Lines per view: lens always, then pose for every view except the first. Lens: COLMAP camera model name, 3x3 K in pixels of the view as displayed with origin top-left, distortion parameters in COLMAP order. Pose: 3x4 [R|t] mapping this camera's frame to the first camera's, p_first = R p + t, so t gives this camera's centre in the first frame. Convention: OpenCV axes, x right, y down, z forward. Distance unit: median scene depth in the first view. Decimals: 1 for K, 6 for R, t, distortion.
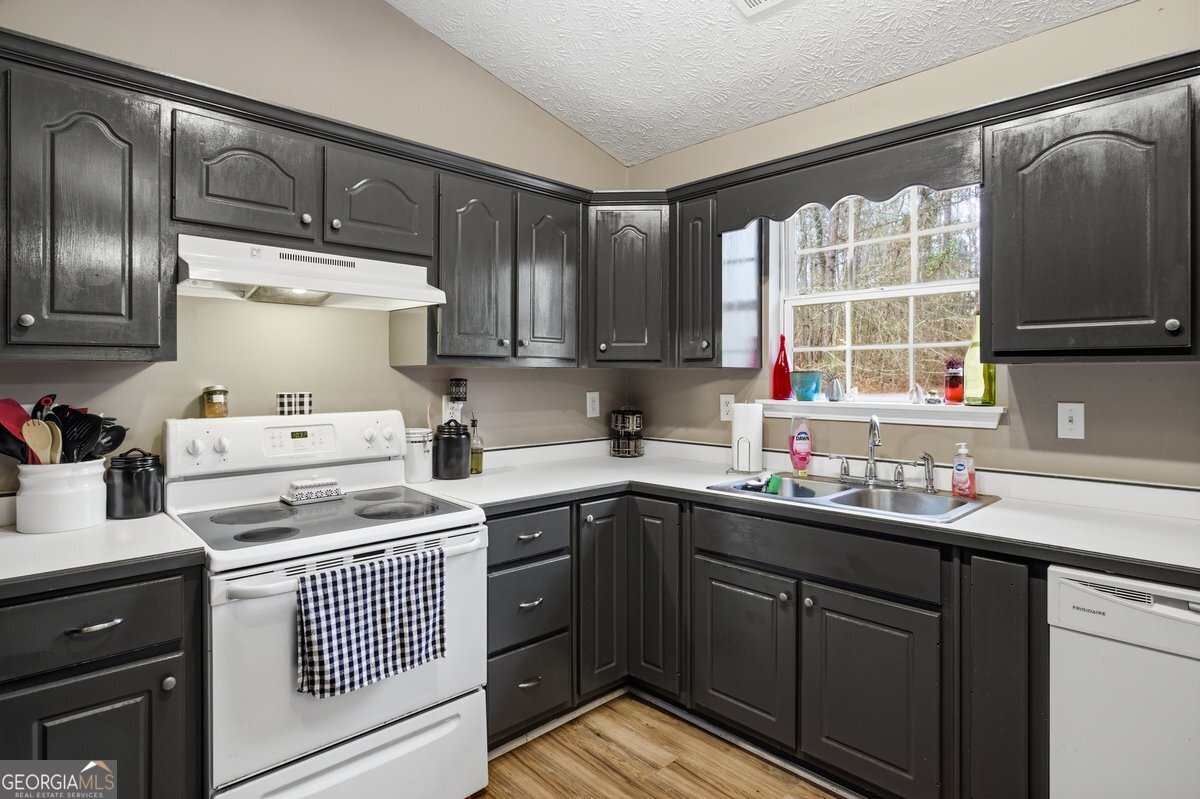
lens RADIAL K [[639.4, 0, 604.5], [0, 639.4, 377.3], [0, 0, 1]] dist [-0.007728, 0.001116]
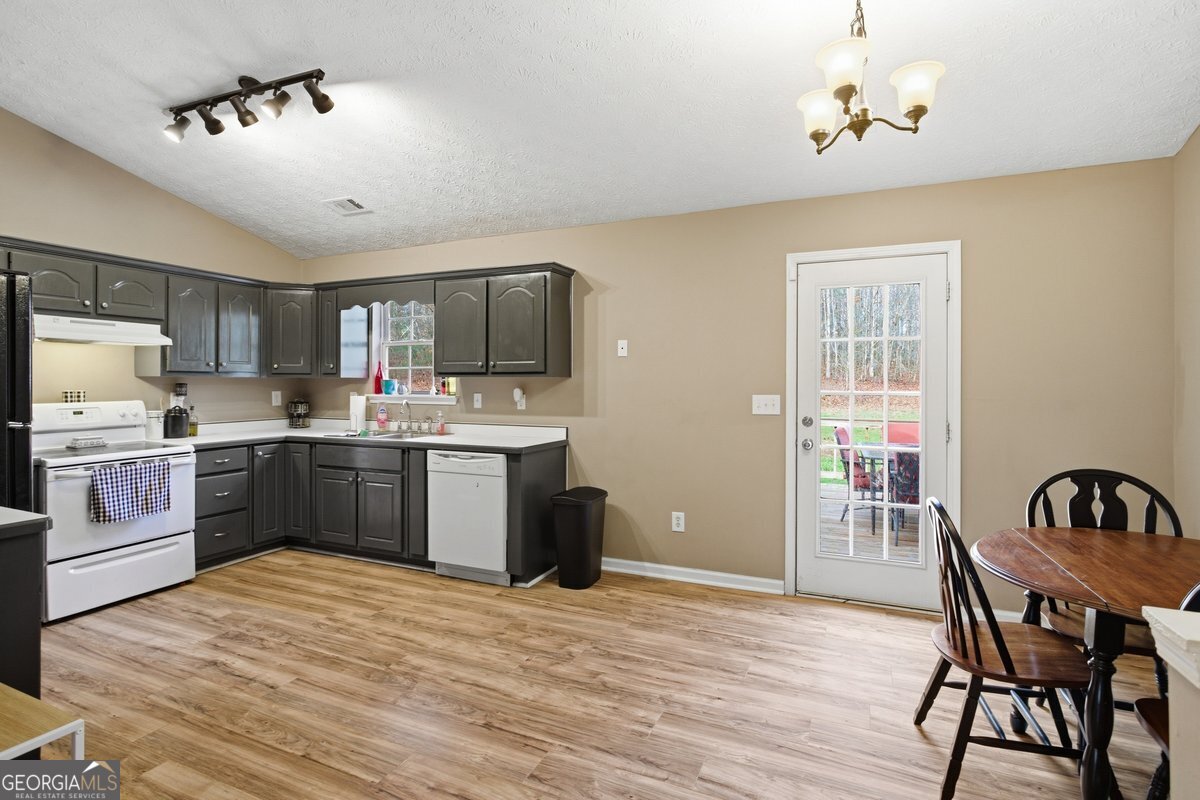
lens RADIAL K [[581.7, 0, 606.2], [0, 581.7, 382.6], [0, 0, 1]] dist [-0.000312, 0.001056]
pose [[0.926002, 0.001484, 0.377515, 0.344612], [-0.001761, 0.999998, 0.000387, -0.003438], [-0.377514, -0.001023, 0.926003, -1.278031]]
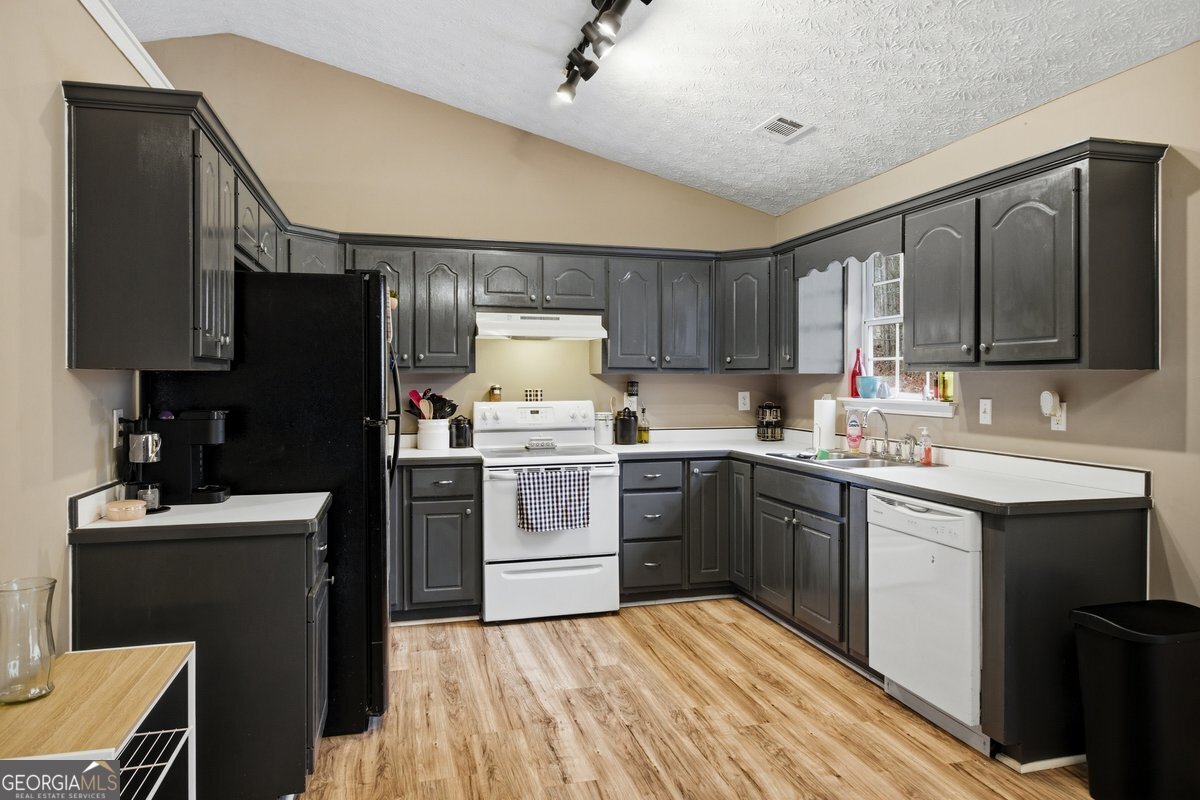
lens RADIAL K [[785.6, 0, 600.3], [0, 785.6, 383.3], [0, 0, 1]] dist [-0.004946, -0.000303]
pose [[0.876522, 0.002085, -0.481358, 0.825656], [0.000216, 0.999989, 0.004725, -0.003656], [0.481362, -0.004246, 0.876512, -0.946203]]
